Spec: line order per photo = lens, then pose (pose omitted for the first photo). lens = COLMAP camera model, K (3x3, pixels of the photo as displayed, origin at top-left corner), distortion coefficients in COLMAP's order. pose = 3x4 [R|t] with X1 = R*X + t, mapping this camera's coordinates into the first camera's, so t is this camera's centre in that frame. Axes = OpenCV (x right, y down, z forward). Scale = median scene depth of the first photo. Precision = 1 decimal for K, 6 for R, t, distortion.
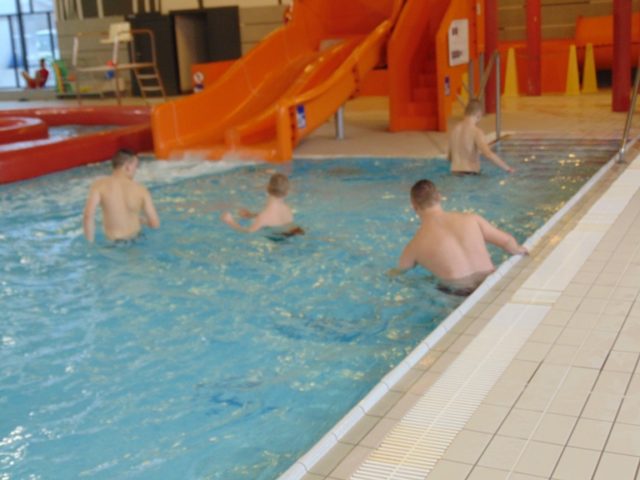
lens RADIAL K [[924.0, 0, 320.0], [0, 924.0, 240.0], [0, 0, 1]] dist [0.009012, -0.041271]
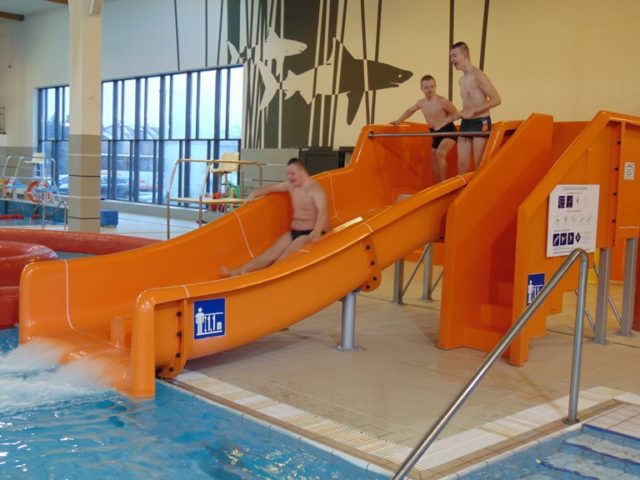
lens RADIAL K [[779.9, 0, 320.0], [0, 779.9, 240.0], [0, 0, 1]] dist [0.005164, -0.025572]
pose [[0.933147, 0.121686, -0.338273, 0.166985], [-0.166529, 0.980240, -0.106761, -0.115658], [0.318597, 0.155956, 0.934973, 0.458380]]
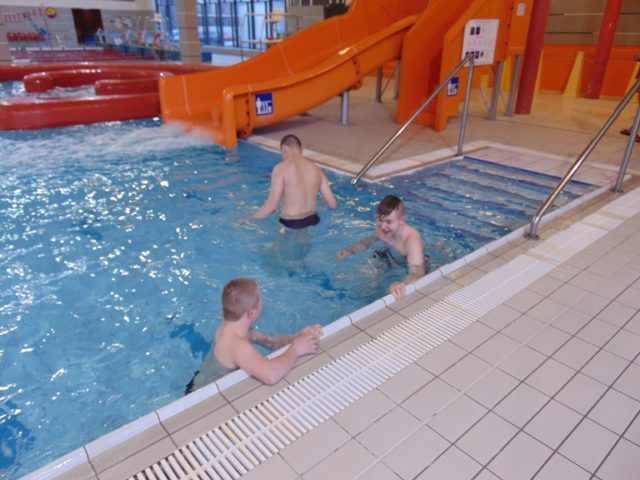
lens RADIAL K [[479.0, 0, 320.0], [0, 479.0, 240.0], [0, 0, 1]] dist [-0.040960, 0.088494]
pose [[0.918827, 0.220552, -0.327283, 0.204758], [-0.148754, 0.961652, 0.230428, -0.098117], [0.365554, -0.163038, 0.916400, 0.411957]]
